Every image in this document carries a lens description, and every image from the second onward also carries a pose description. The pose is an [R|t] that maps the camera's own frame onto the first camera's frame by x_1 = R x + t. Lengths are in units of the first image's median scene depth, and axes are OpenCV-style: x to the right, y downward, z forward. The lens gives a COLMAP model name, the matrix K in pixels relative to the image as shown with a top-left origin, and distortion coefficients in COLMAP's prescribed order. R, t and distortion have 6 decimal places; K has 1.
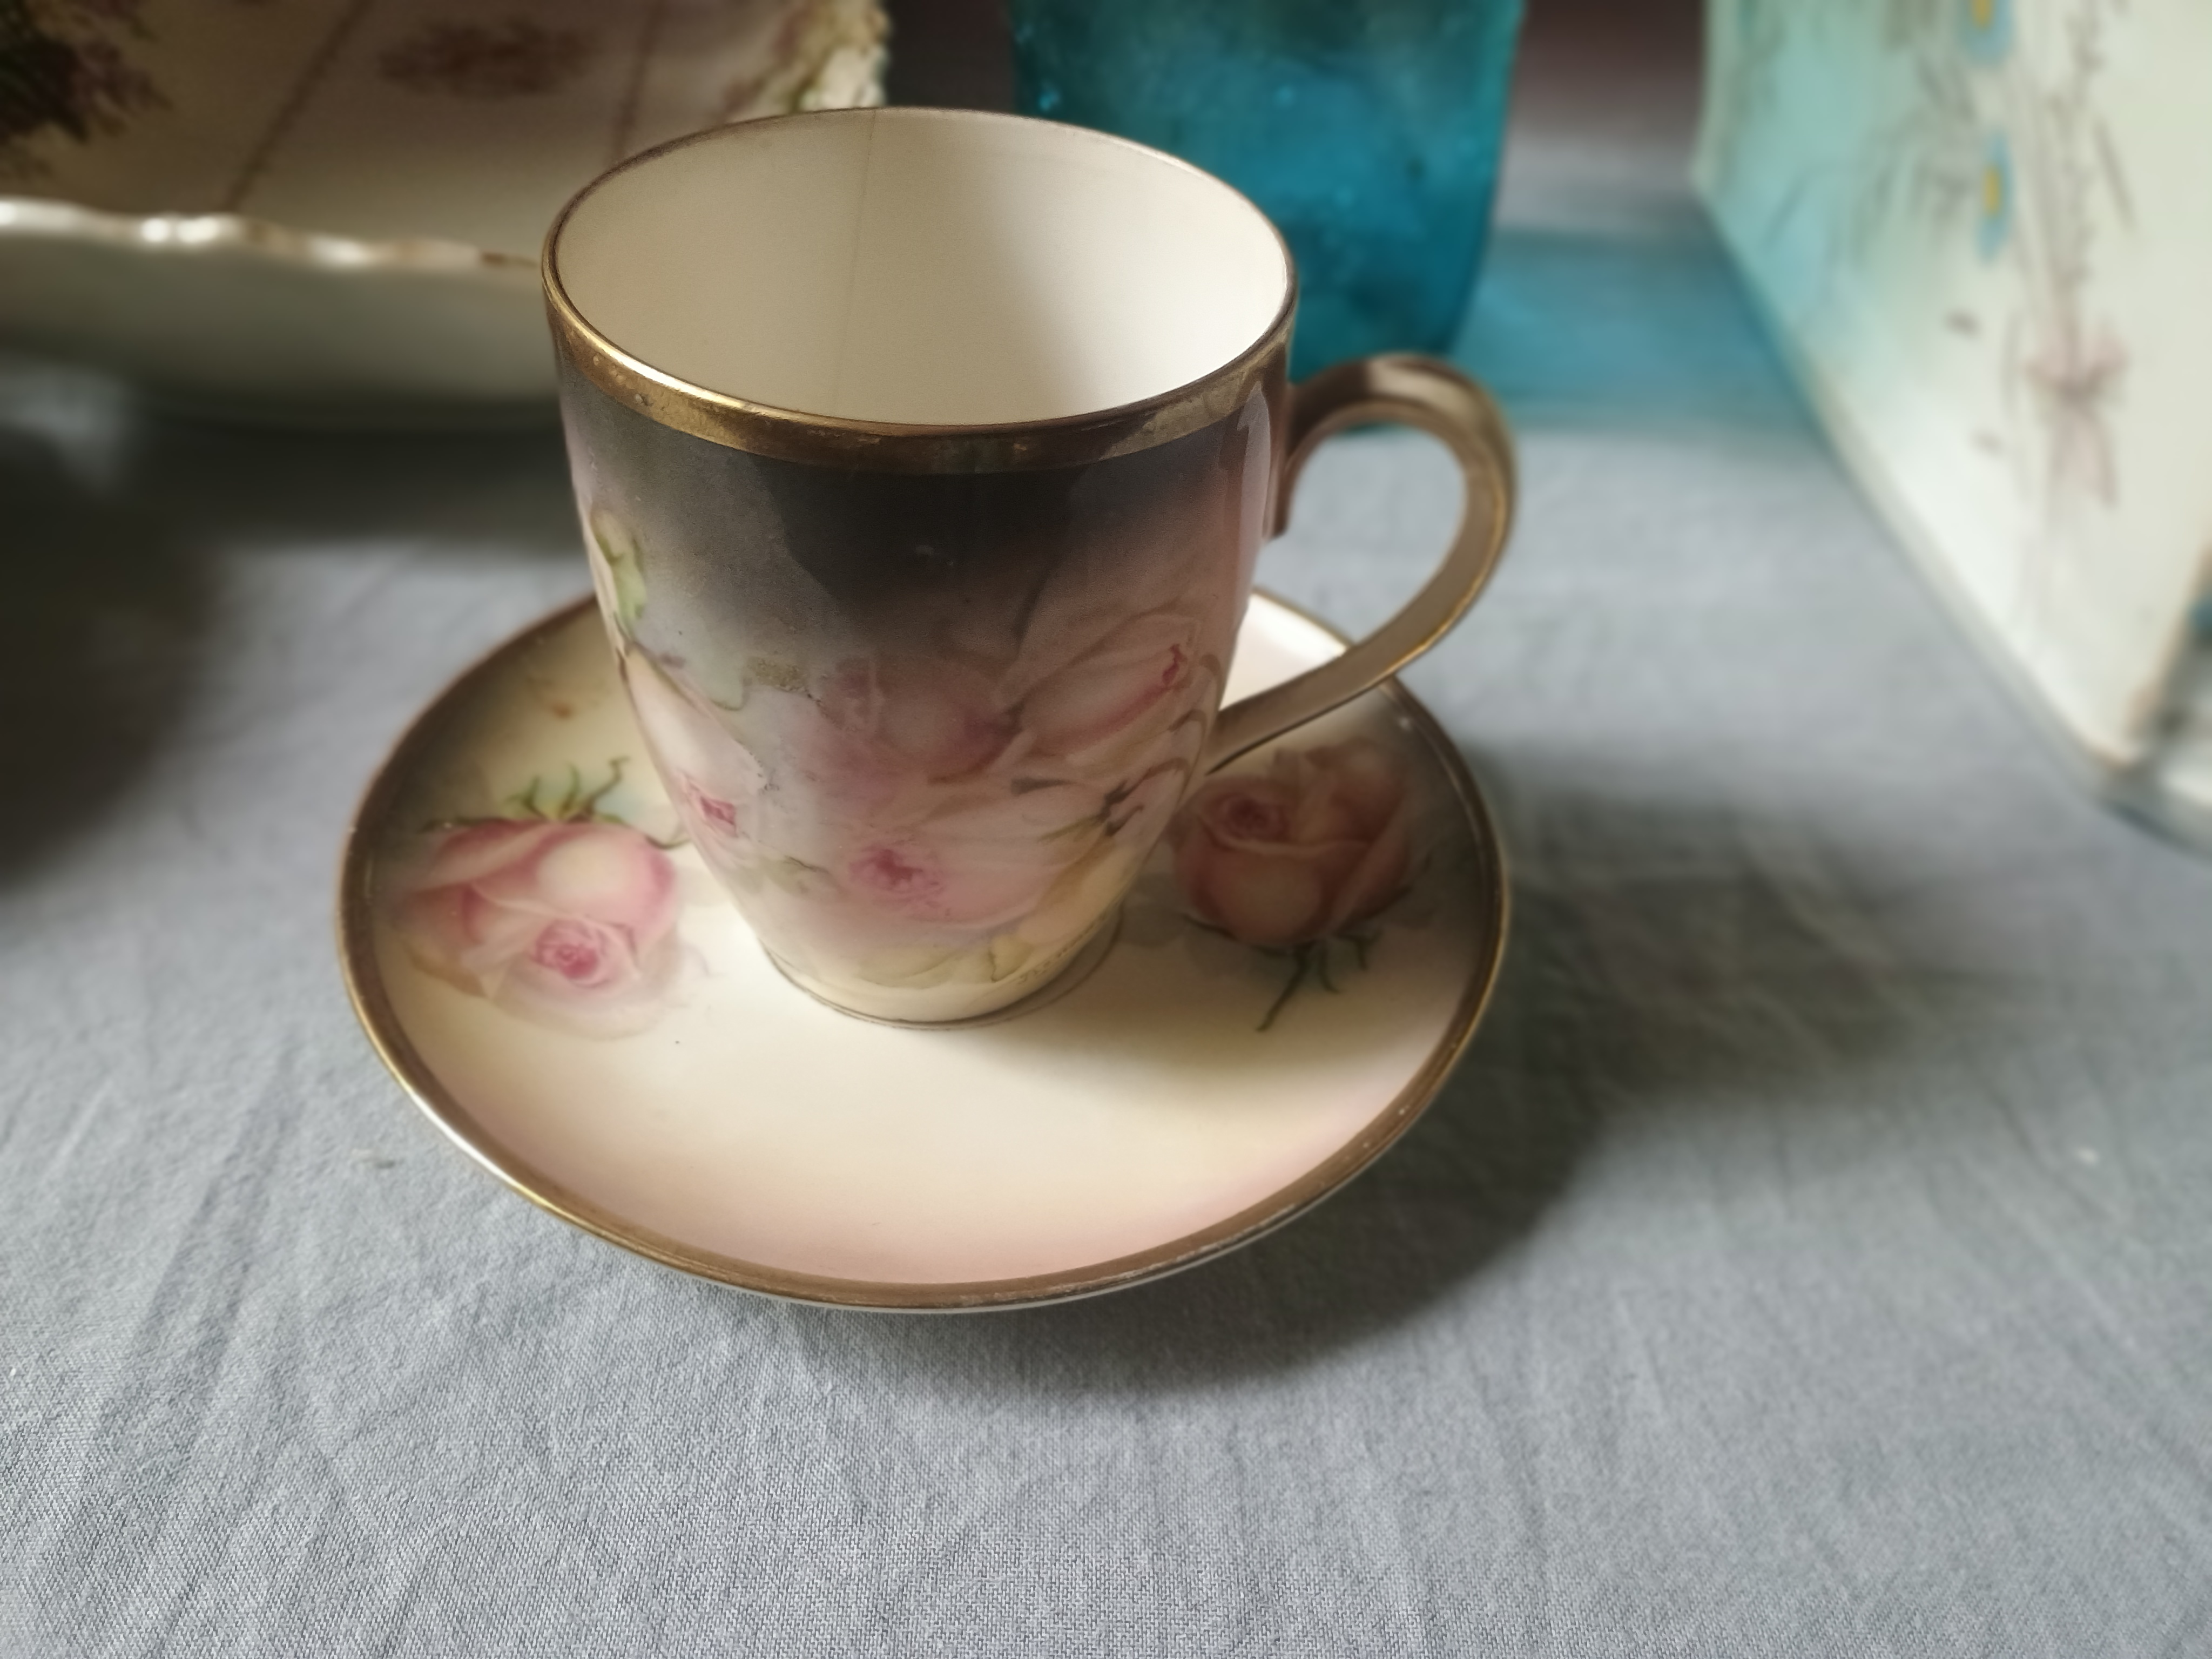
lens RADIAL K [[1890.4, 0, 1106.0], [0, 1890.4, 829.5], [0, 0, 1]] dist [0.086441, -0.150426]
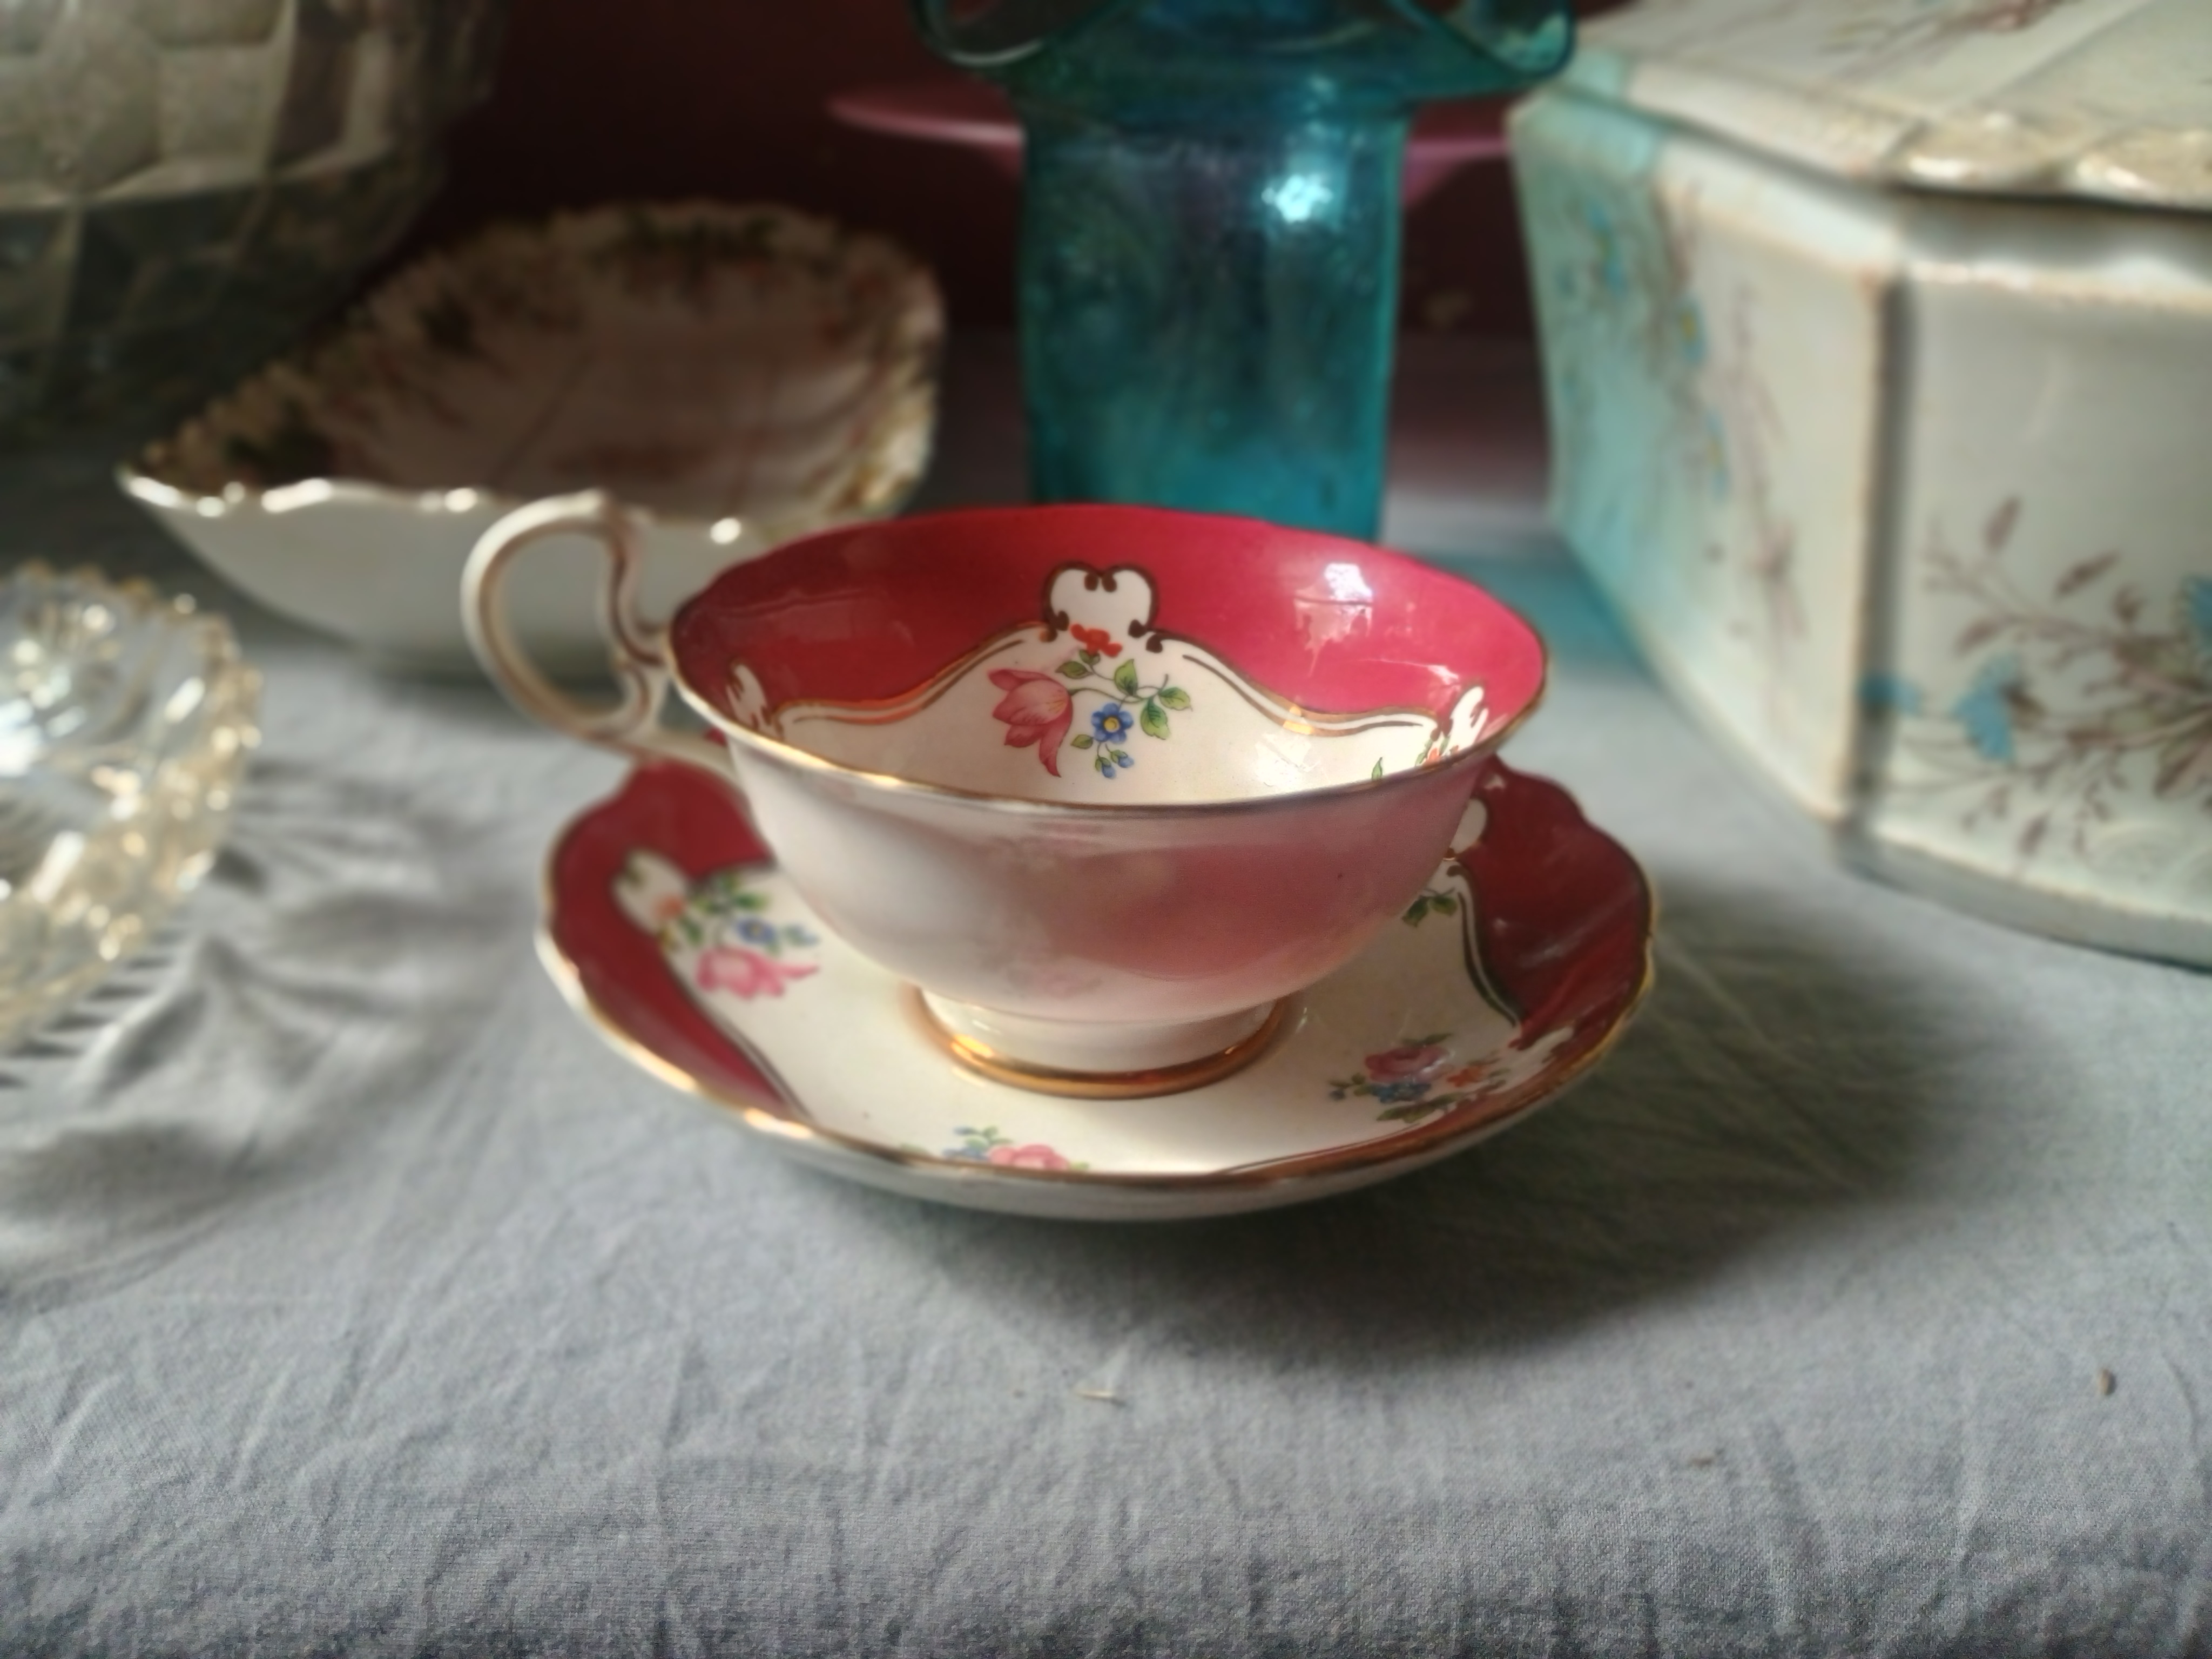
lens RADIAL K [[1890.4, 0, 1106.0], [0, 1890.4, 829.5], [0, 0, 1]] dist [0.086441, -0.150426]
pose [[0.999398, -0.031575, -0.014353, 0.032450], [0.026822, 0.965942, -0.257364, 0.356522], [0.021991, 0.256824, 0.966208, -0.374880]]
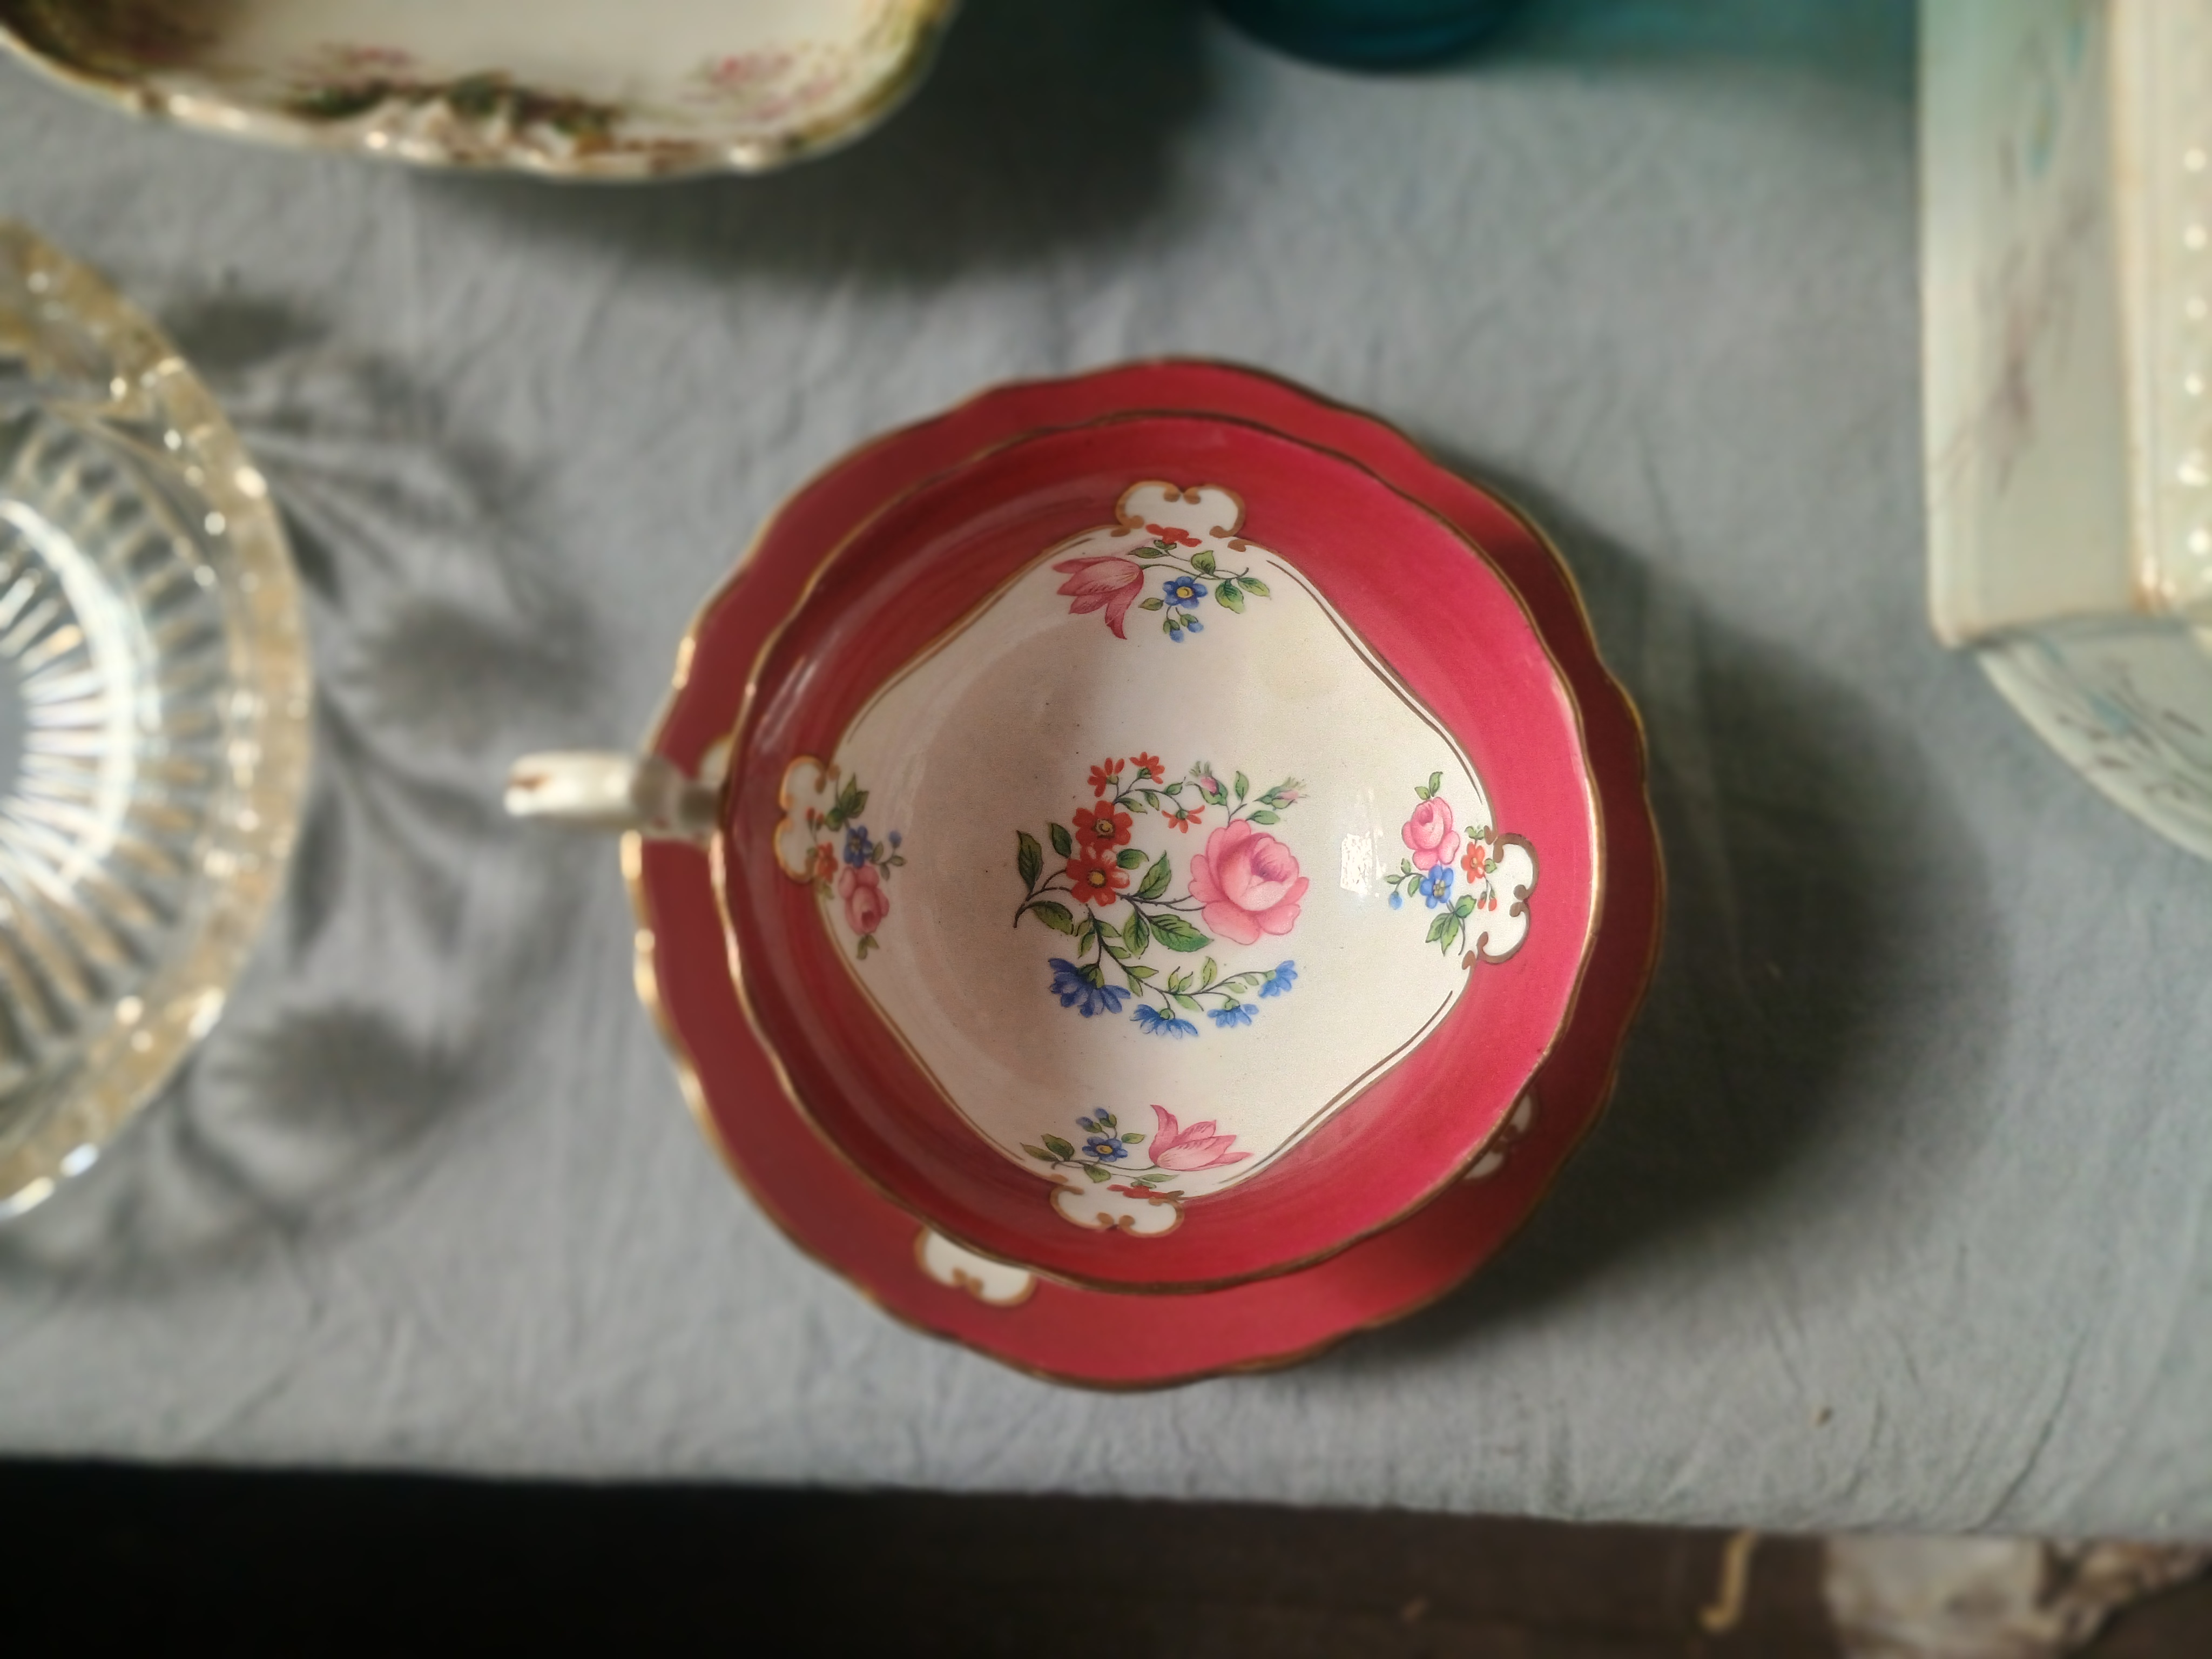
lens RADIAL K [[1890.4, 0, 1106.0], [0, 1890.4, 829.5], [0, 0, 1]] dist [0.086441, -0.150426]
pose [[0.994615, 0.089843, -0.051661, 0.048382], [-0.033374, 0.749590, 0.661061, -0.880074], [0.098116, -0.655777, 0.748552, -0.125644]]
